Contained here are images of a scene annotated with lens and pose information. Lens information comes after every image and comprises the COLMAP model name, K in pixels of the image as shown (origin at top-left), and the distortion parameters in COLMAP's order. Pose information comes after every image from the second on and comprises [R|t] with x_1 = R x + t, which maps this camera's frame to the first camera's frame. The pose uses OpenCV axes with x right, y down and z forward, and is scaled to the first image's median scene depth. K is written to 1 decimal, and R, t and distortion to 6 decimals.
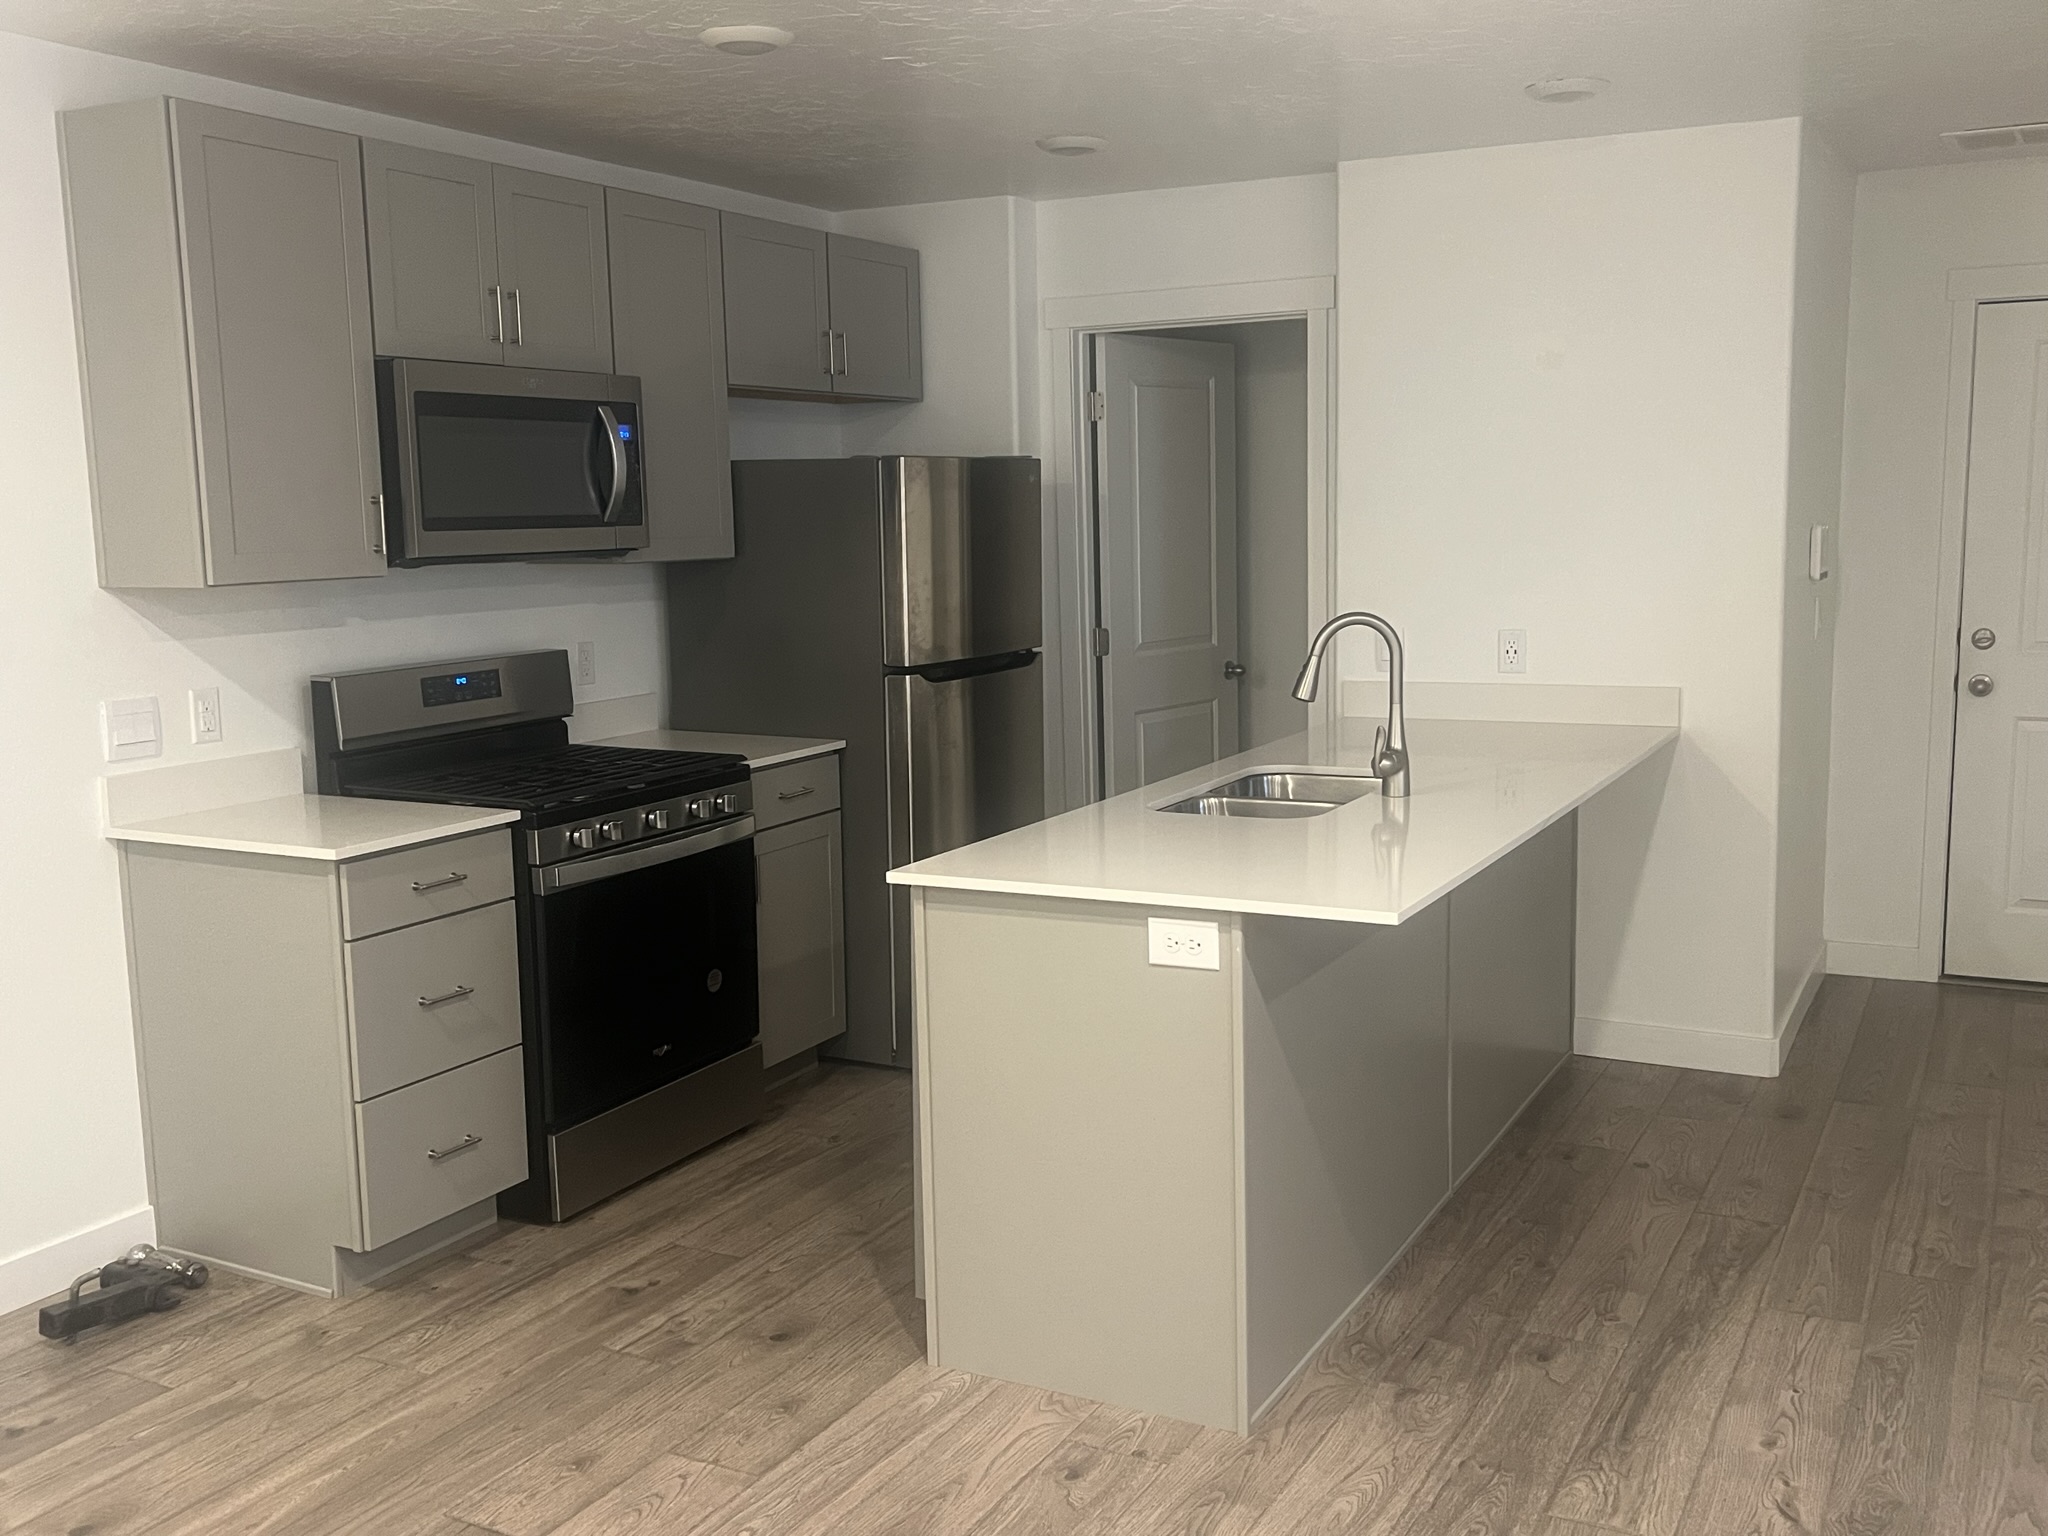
lens RADIAL K [[1910.7, 0, 1041.9], [0, 1910.7, 777.6], [0, 0, 1]] dist [0.031985, 0.000000]
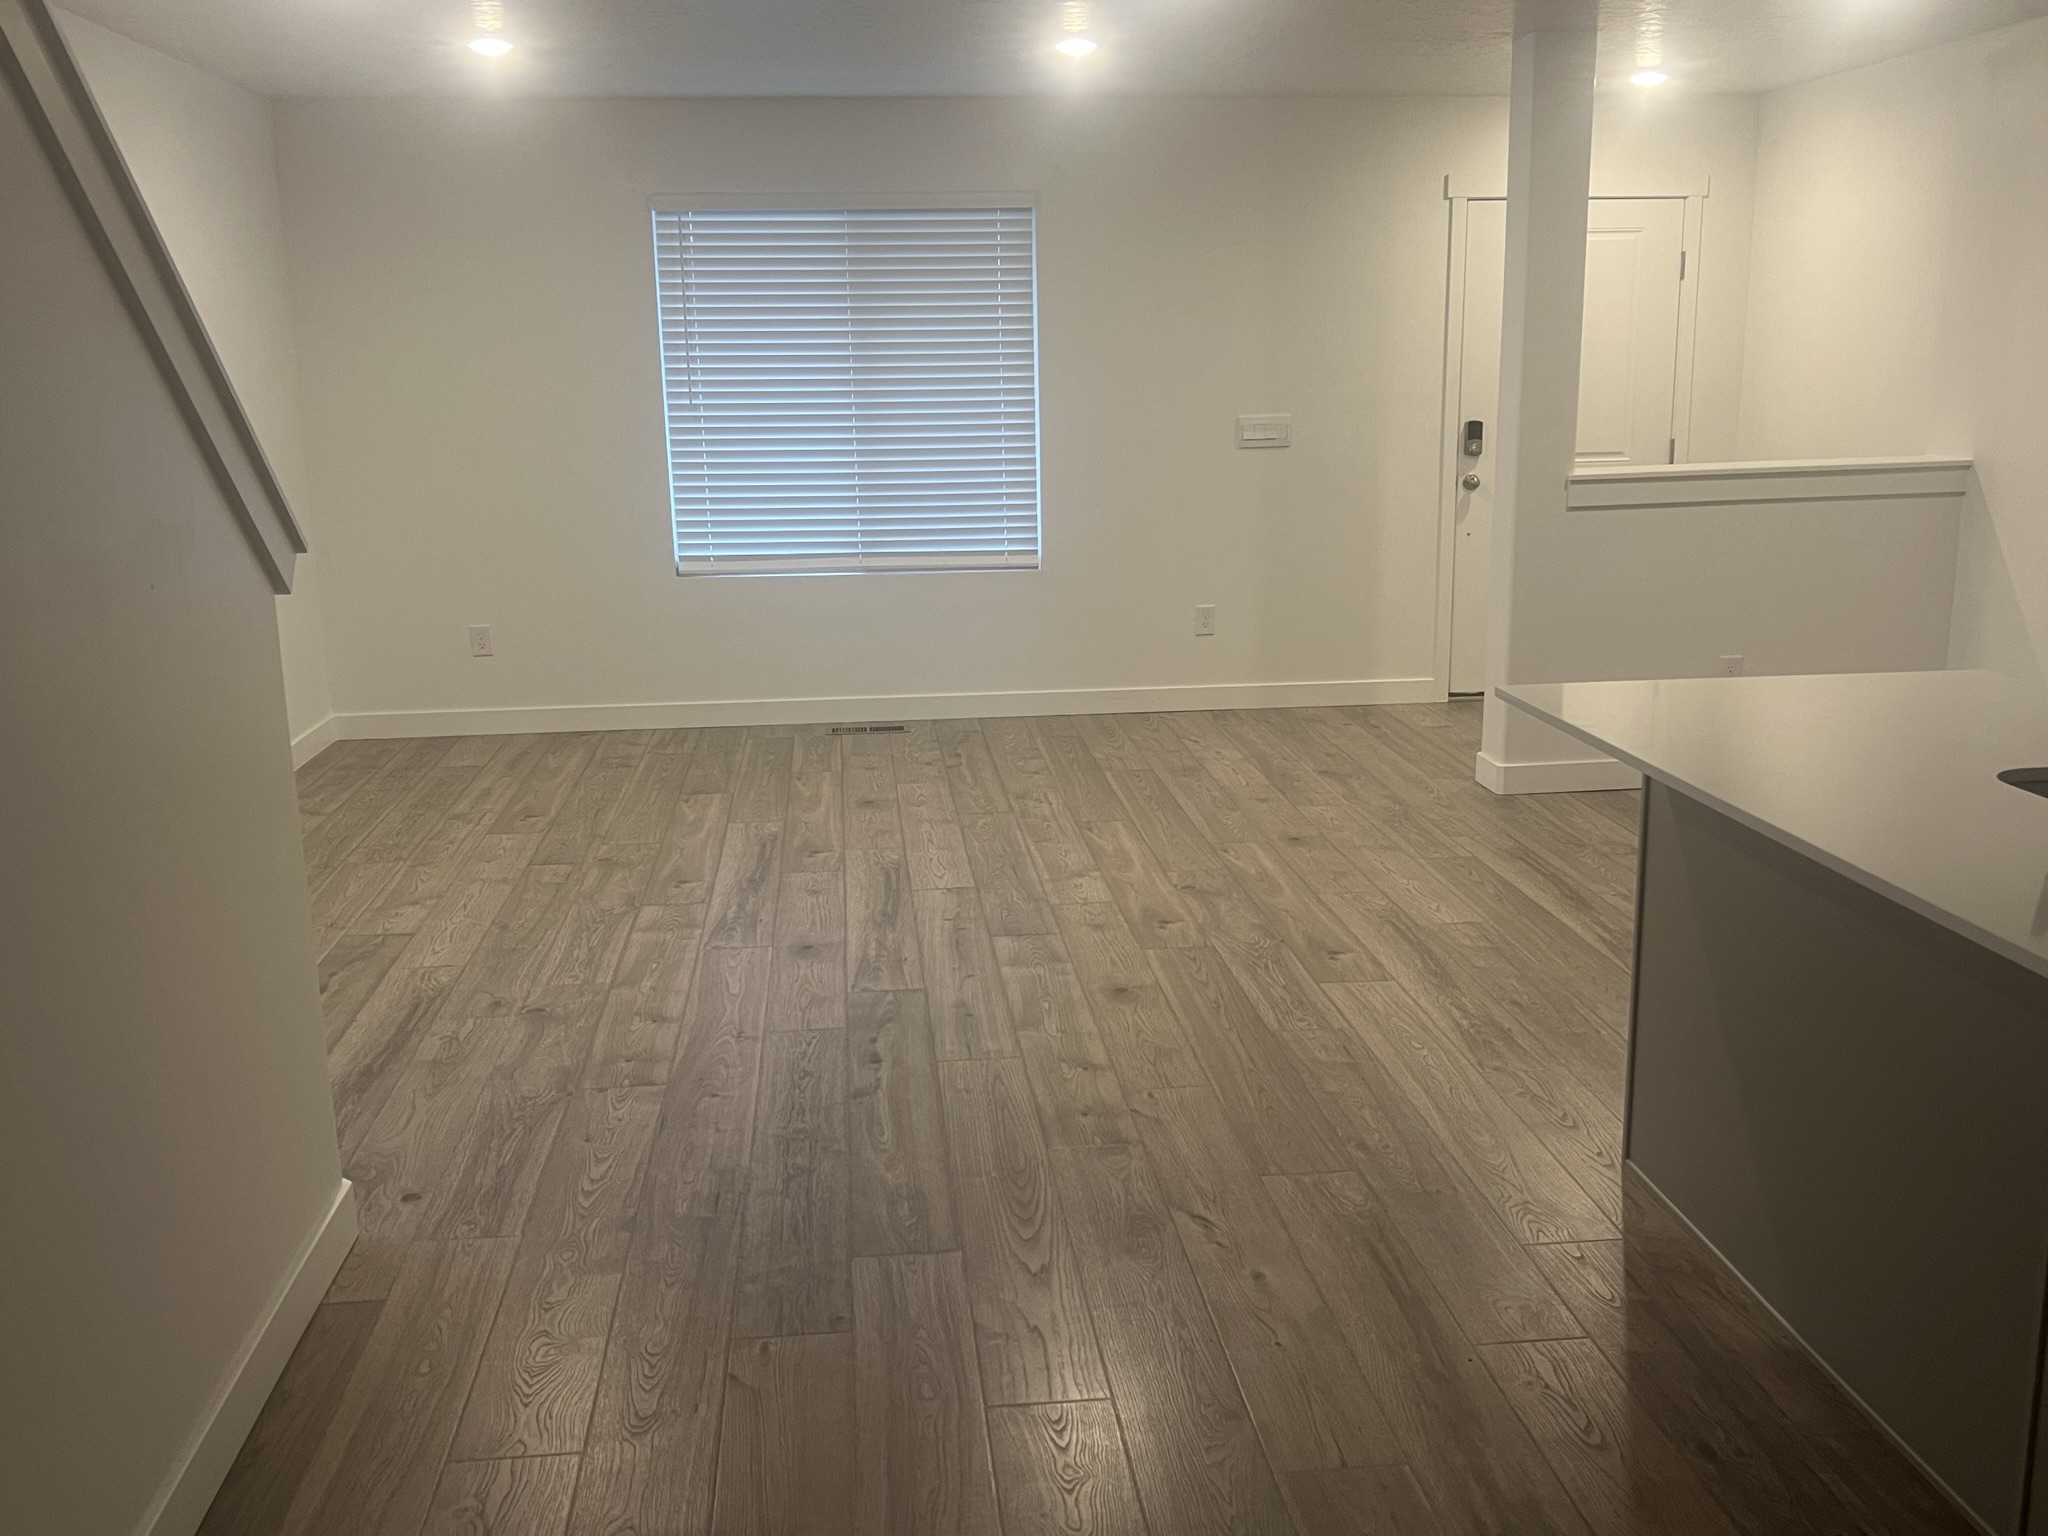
lens RADIAL K [[1910.7, 0, 1033.9], [0, 1910.7, 758.7], [0, 0, 1]] dist [0.031985, 0.000000]
pose [[-0.832020, 0.144365, -0.535631, 0.921352], [-0.051723, 0.941151, 0.334006, -0.227794], [0.552329, 0.305604, -0.775590, 1.541569]]
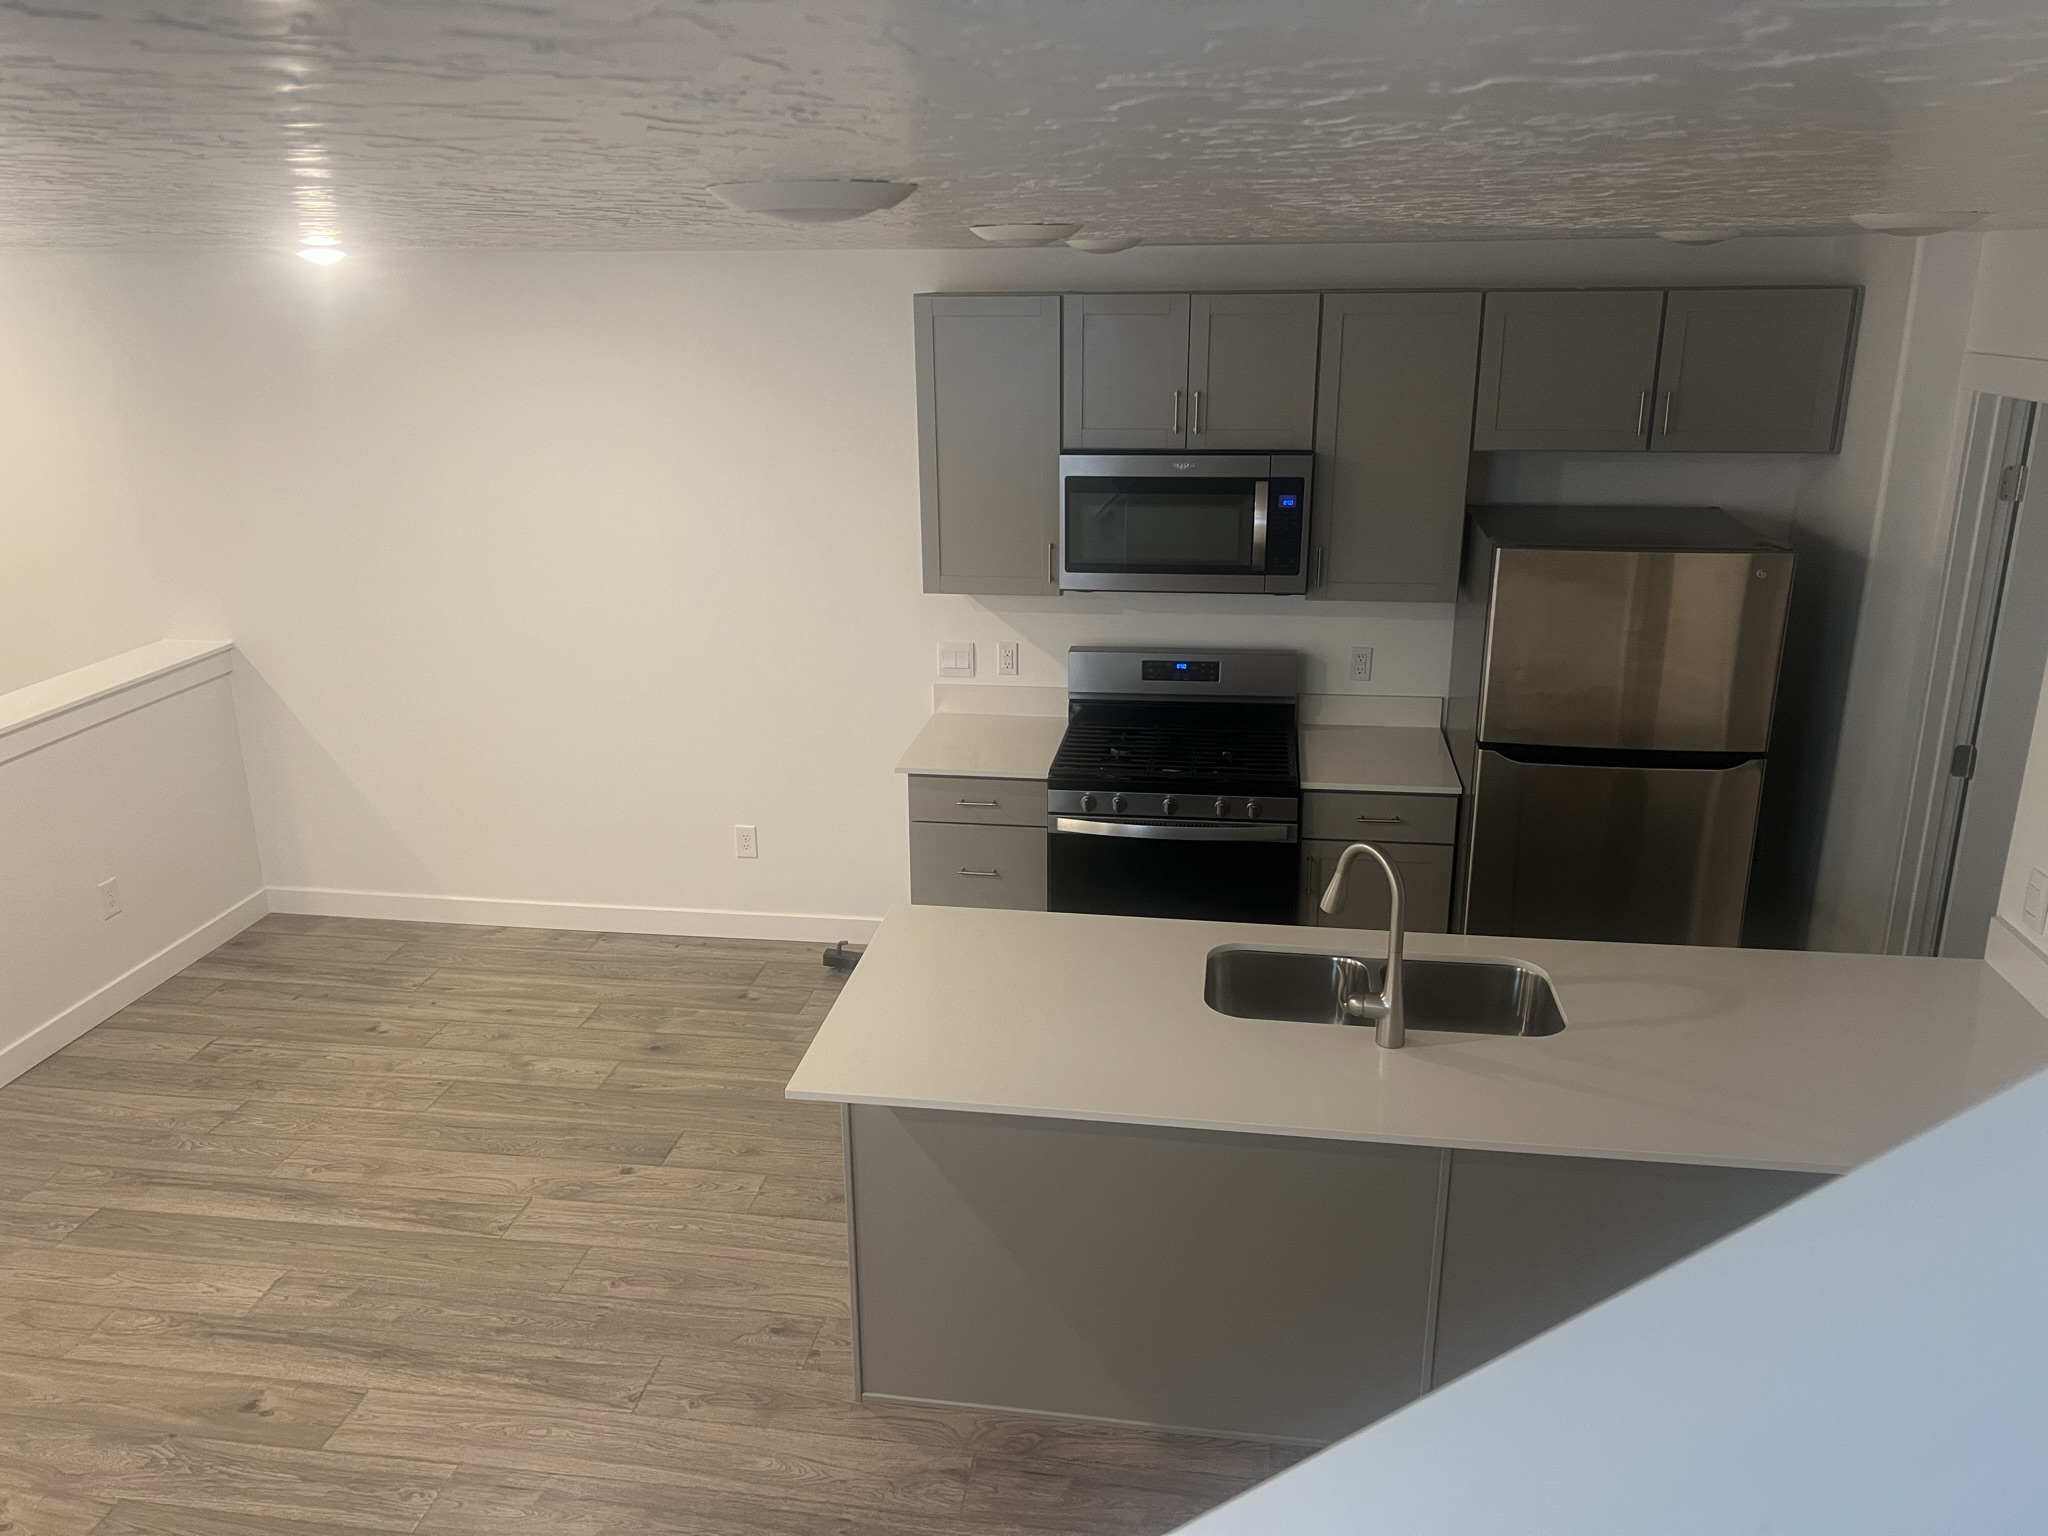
lens RADIAL K [[1543.8, 0, 1037.8], [0, 1543.8, 754.1], [0, 0, 1]] dist [0.012780, -0.015006]
pose [[0.332199, 0.292907, -0.896576, 0.941706], [-0.134828, 0.955544, 0.262215, -0.369100], [0.933523, 0.033776, 0.356923, 0.689013]]
